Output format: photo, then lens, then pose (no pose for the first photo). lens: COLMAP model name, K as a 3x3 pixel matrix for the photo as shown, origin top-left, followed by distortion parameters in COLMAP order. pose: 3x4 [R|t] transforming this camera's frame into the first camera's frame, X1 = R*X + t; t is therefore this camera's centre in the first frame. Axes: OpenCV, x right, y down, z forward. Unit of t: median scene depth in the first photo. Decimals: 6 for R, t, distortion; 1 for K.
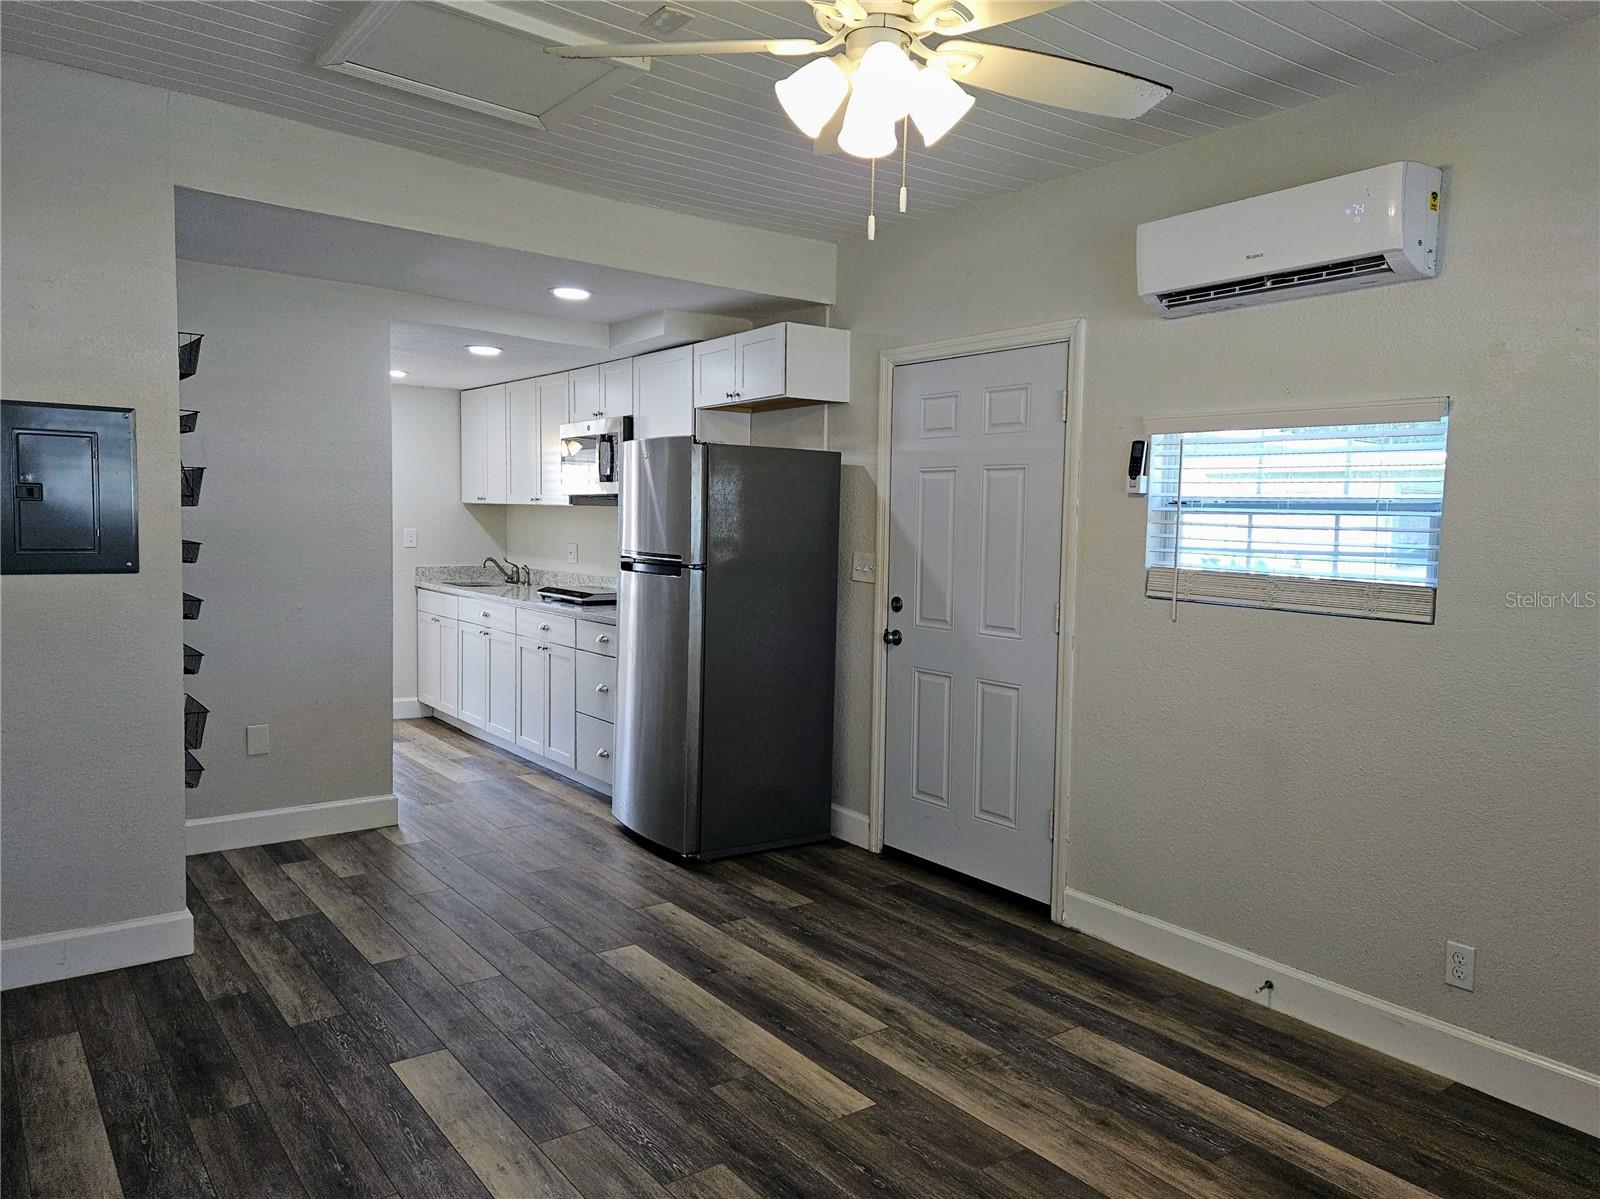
lens RADIAL K [[1127.1, 0, 824.2], [0, 1127.1, 597.5], [0, 0, 1]] dist [0.084183, -0.093935]
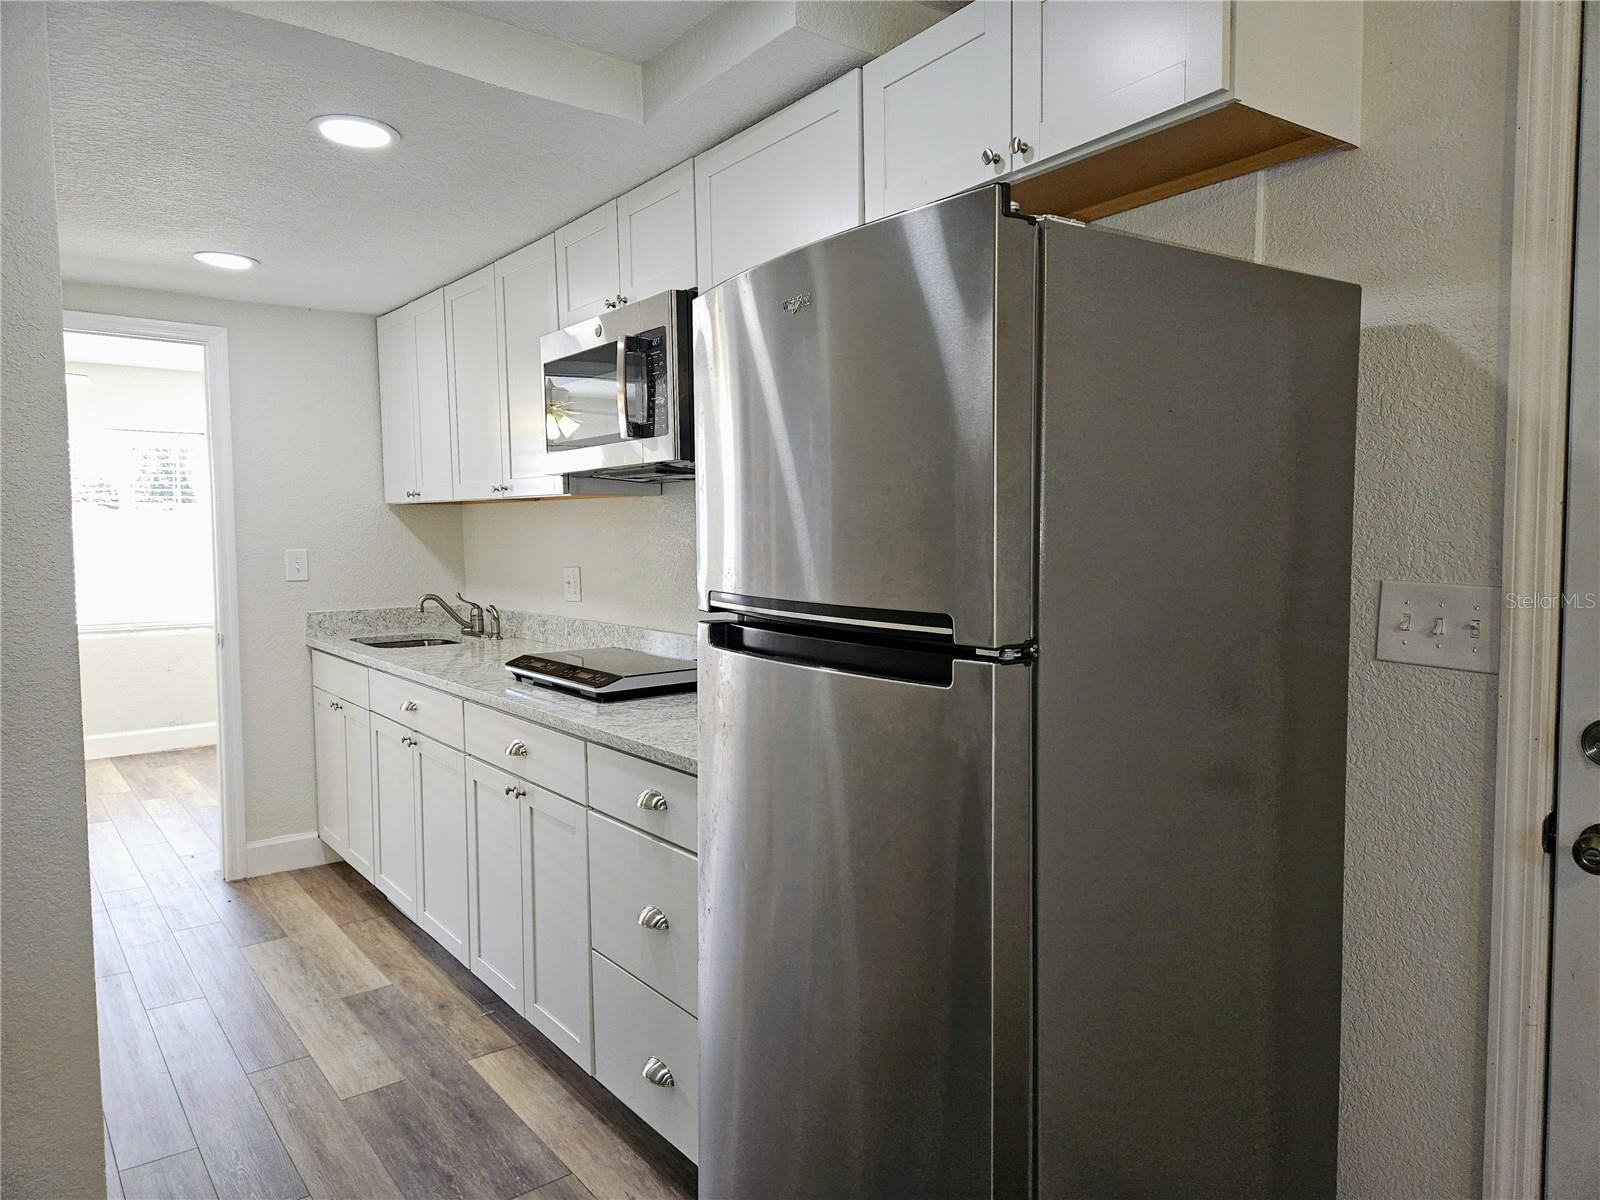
lens RADIAL K [[1093.6, 0, 804.9], [0, 1093.6, 598.3], [0, 0, 1]] dist [0.088249, -0.067048]
pose [[0.999567, -0.028548, -0.007163, -0.191108], [0.028512, 0.999581, -0.005055, -0.048556], [0.007304, 0.004848, 0.999962, 0.845247]]
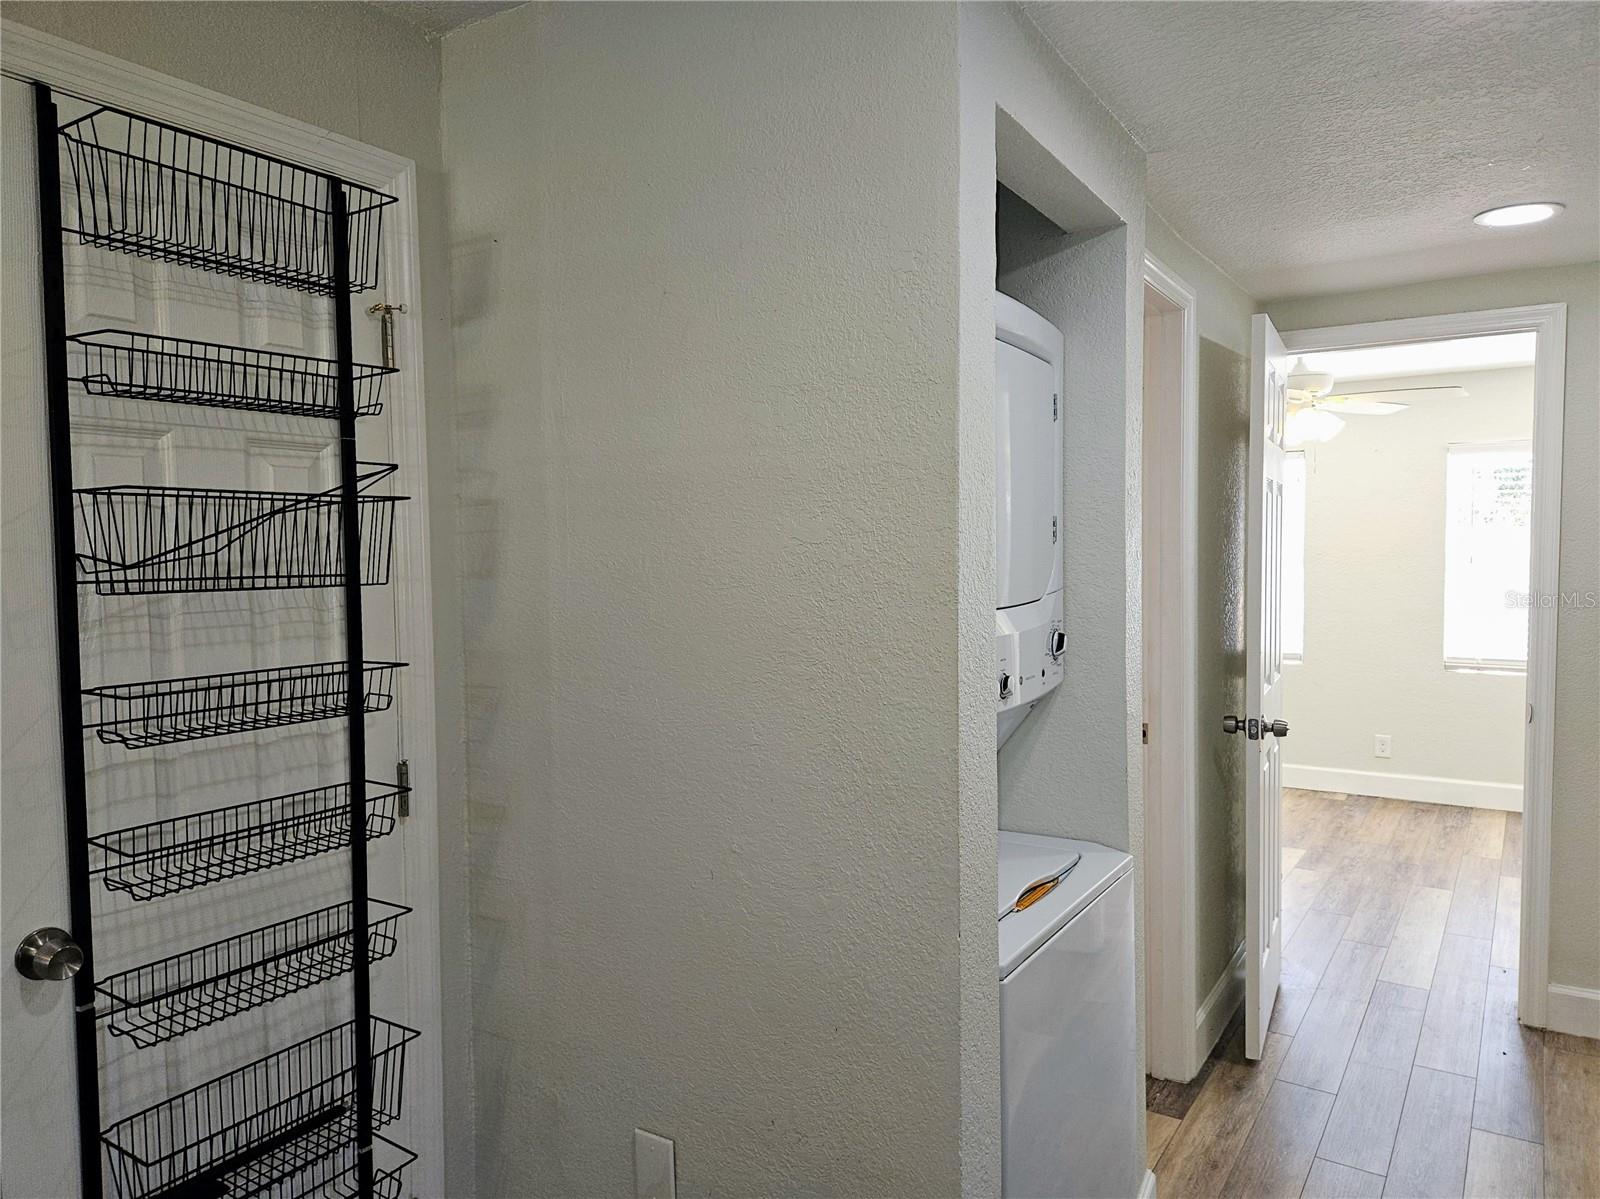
lens RADIAL K [[1127.1, 0, 824.2], [0, 1127.1, 597.5], [0, 0, 1]] dist [0.084183, -0.093935]
pose [[0.347822, 0.025170, -0.937223, -0.149198], [-0.048392, 0.998789, 0.008865, -0.098414], [0.936311, 0.042271, 0.348619, 1.134023]]
